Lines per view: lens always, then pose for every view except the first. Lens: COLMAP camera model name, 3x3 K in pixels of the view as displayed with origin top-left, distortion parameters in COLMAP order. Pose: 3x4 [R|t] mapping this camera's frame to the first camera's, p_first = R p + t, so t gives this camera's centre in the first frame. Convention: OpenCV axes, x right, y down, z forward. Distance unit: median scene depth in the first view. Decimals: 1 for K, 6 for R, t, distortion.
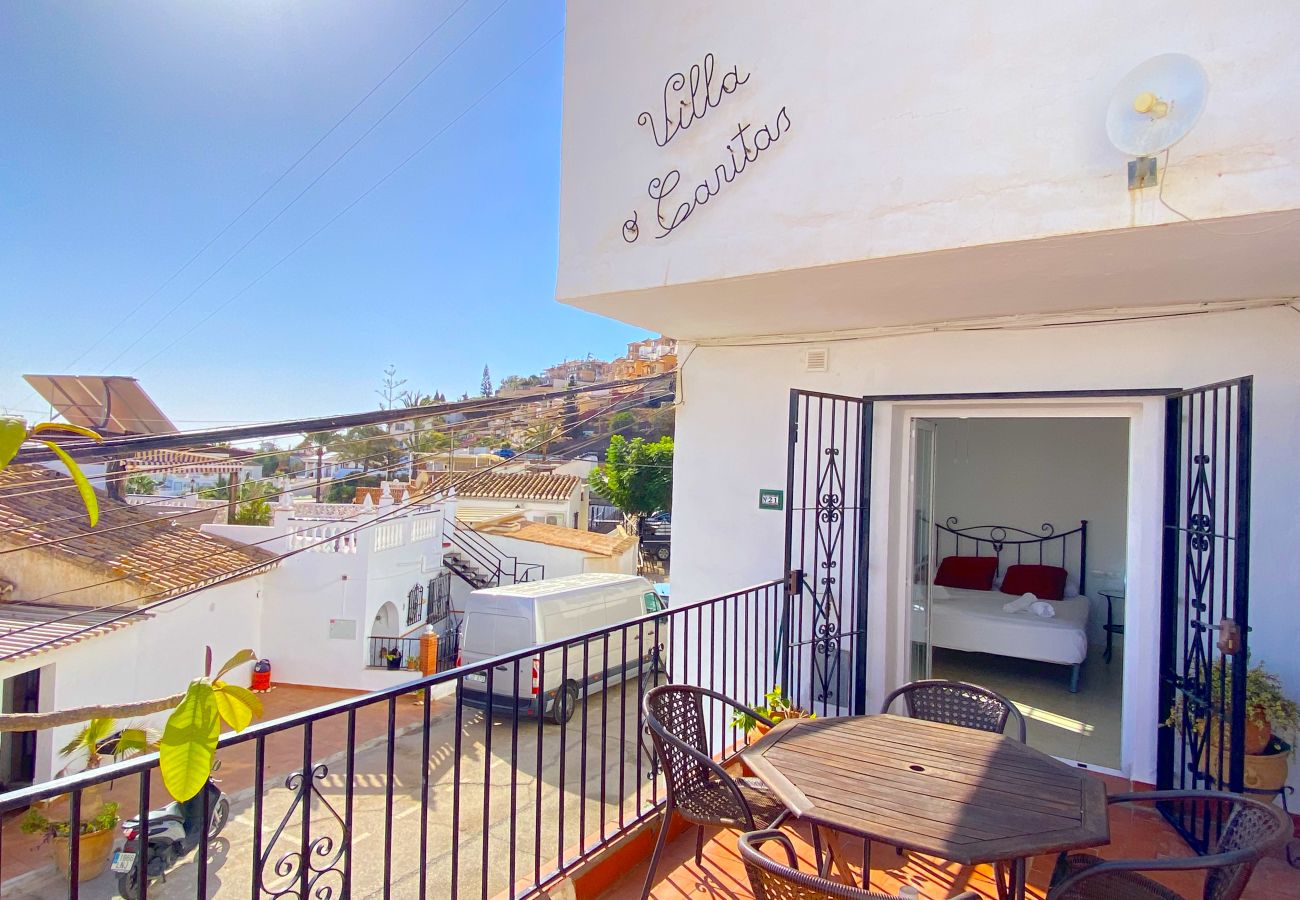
lens RADIAL K [[766.9, 0, 650.0], [0, 766.9, 450.0], [0, 0, 1]] dist [0.034099, -0.001198]
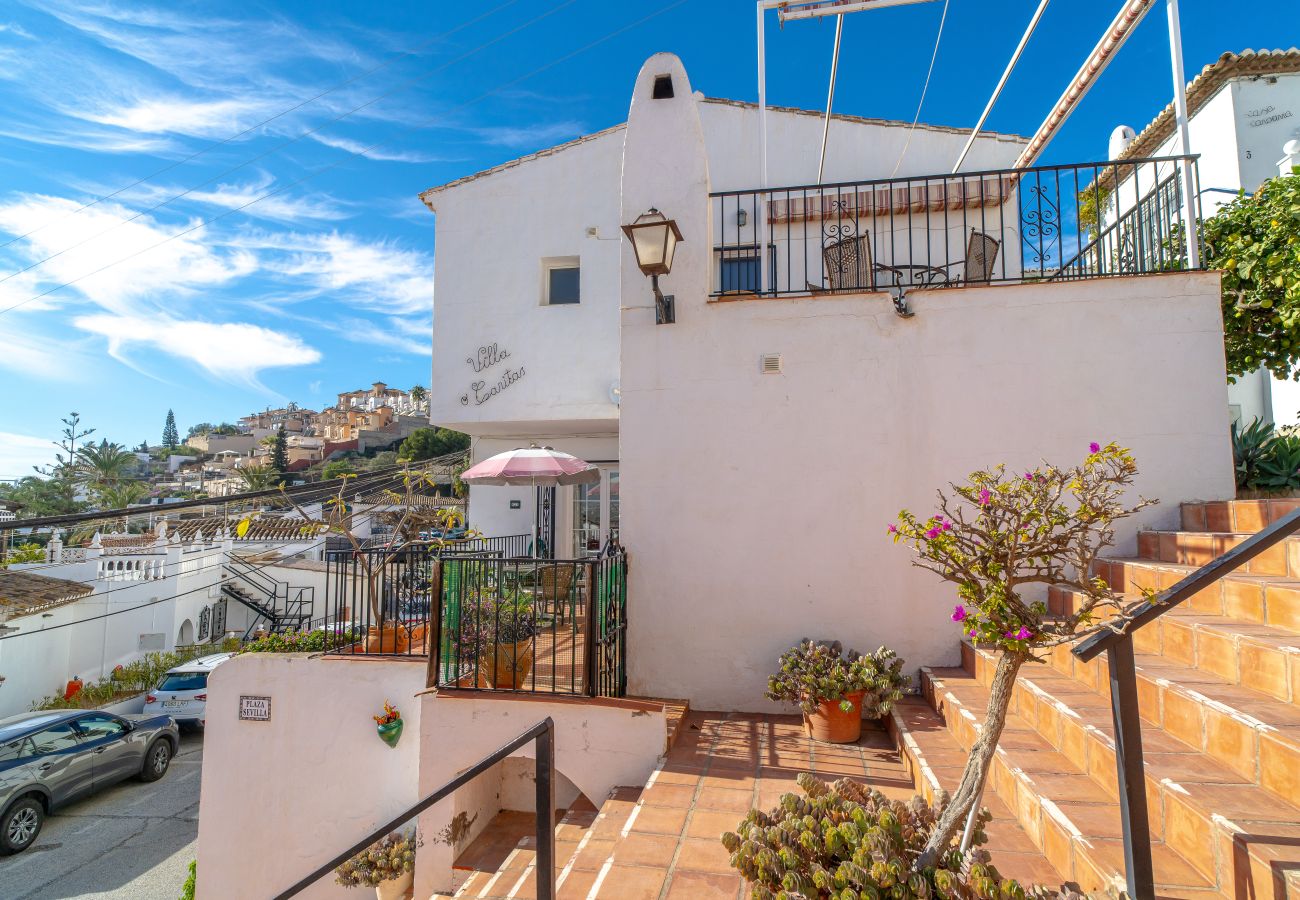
lens RADIAL K [[766.9, 0, 650.0], [0, 766.9, 450.0], [0, 0, 1]] dist [0.034099, -0.001198]
pose [[0.929513, -0.000550, 0.368788, -0.093467], [0.023262, 0.998095, -0.057142, 0.011773], [-0.368054, 0.061693, 0.927755, -0.386447]]
